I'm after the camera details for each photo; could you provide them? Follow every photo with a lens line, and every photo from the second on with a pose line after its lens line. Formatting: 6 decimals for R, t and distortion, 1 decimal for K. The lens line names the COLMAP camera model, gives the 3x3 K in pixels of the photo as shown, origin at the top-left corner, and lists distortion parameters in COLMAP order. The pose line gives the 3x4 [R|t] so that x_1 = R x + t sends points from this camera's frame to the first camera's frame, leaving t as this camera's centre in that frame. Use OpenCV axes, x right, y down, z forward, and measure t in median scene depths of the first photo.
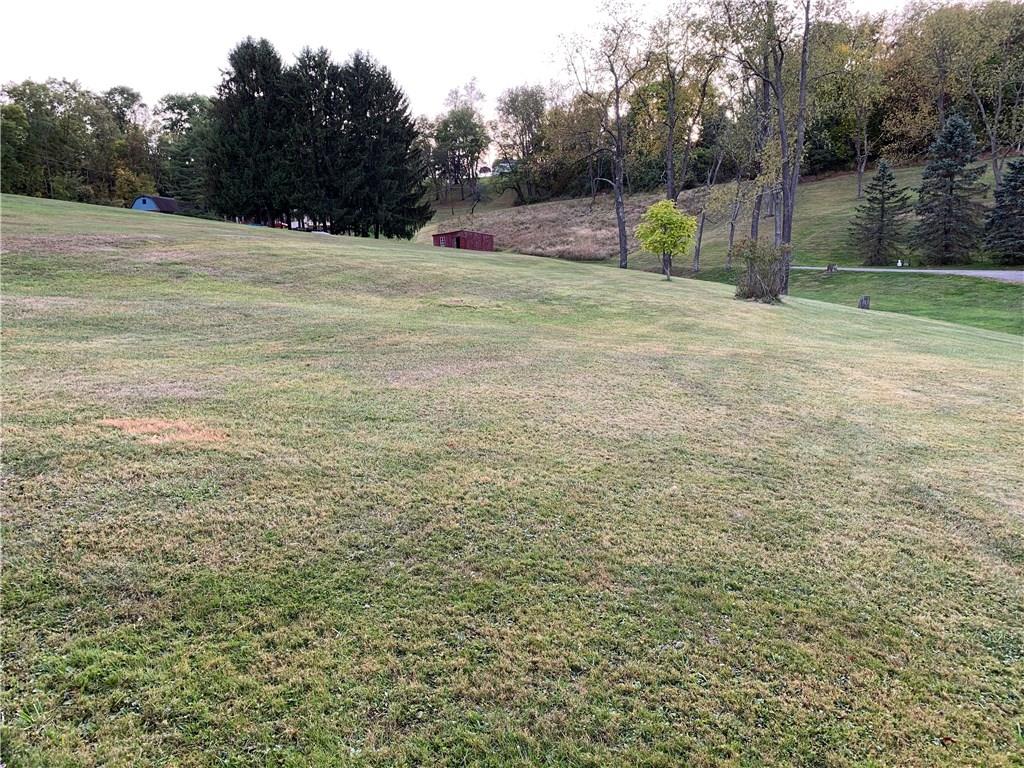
lens RADIAL K [[790.9, 0, 508.5], [0, 790.9, 374.3], [0, 0, 1]] dist [0.072366, -0.060834]
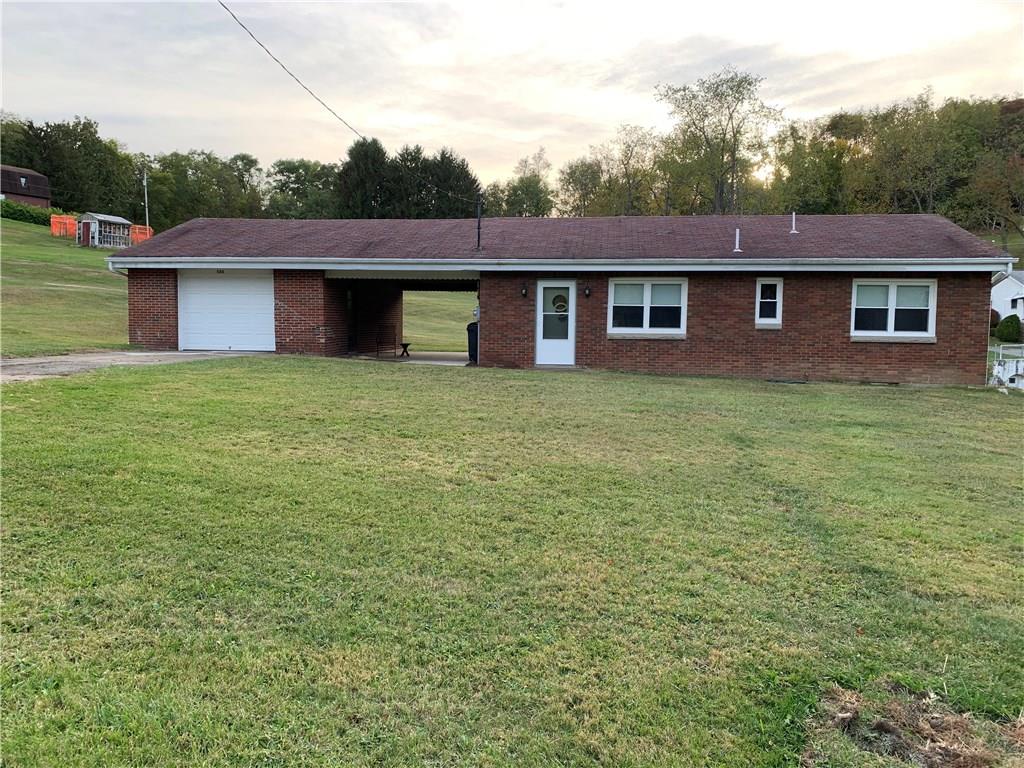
lens RADIAL K [[790.9, 0, 515.1], [0, 790.9, 389.9], [0, 0, 1]] dist [0.072366, -0.060834]
pose [[0.996396, 0.038434, -0.075612, 0.020472], [-0.041505, 0.998358, -0.039474, 0.019147], [0.073971, 0.042470, 0.996356, -0.134755]]
